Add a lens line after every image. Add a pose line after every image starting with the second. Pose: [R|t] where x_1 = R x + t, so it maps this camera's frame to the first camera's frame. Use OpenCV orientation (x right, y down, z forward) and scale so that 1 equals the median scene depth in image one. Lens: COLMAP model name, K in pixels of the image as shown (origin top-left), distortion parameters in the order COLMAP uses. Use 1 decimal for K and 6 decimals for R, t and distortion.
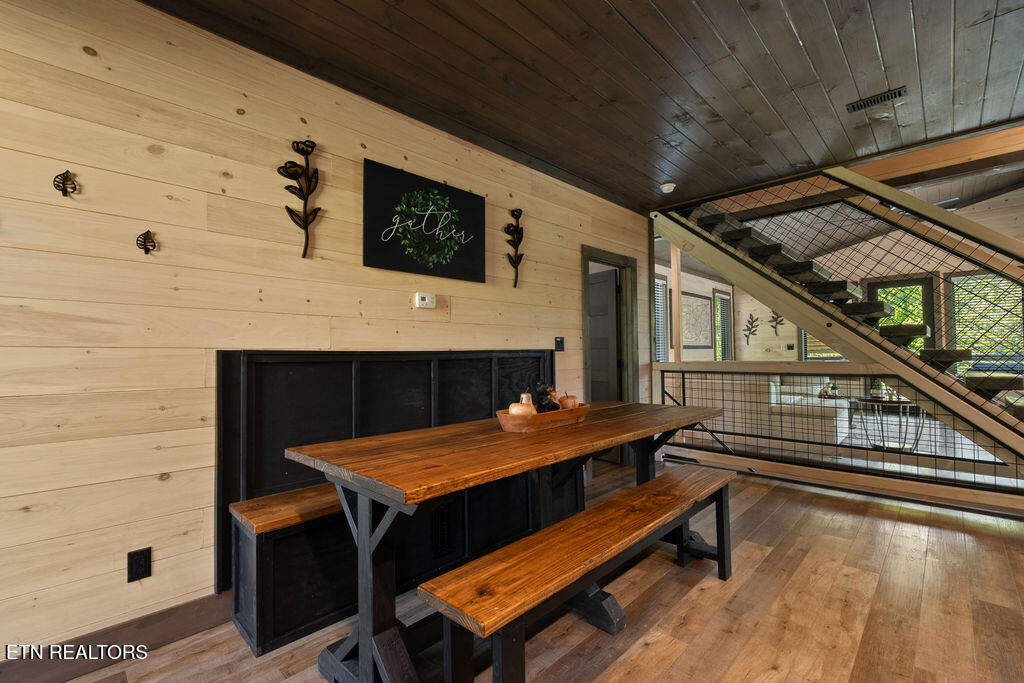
lens RADIAL K [[445.2, 0, 520.6], [0, 445.2, 340.3], [0, 0, 1]] dist [-0.002822, -0.000639]
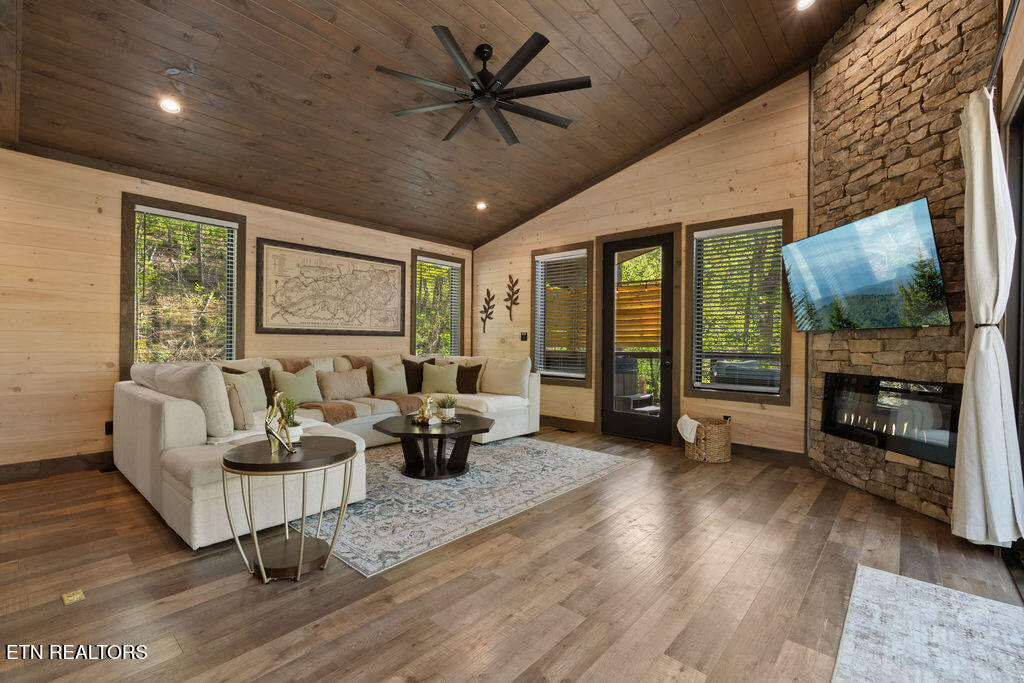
lens RADIAL K [[445.2, 0, 511.4], [0, 445.2, 341.2], [0, 0, 1]] dist [-0.002822, -0.000639]
pose [[0.997927, 0.023457, 0.059936, 0.544995], [-0.025635, 0.999029, 0.035827, -0.002661], [-0.059038, -0.037289, 0.997559, 0.297310]]
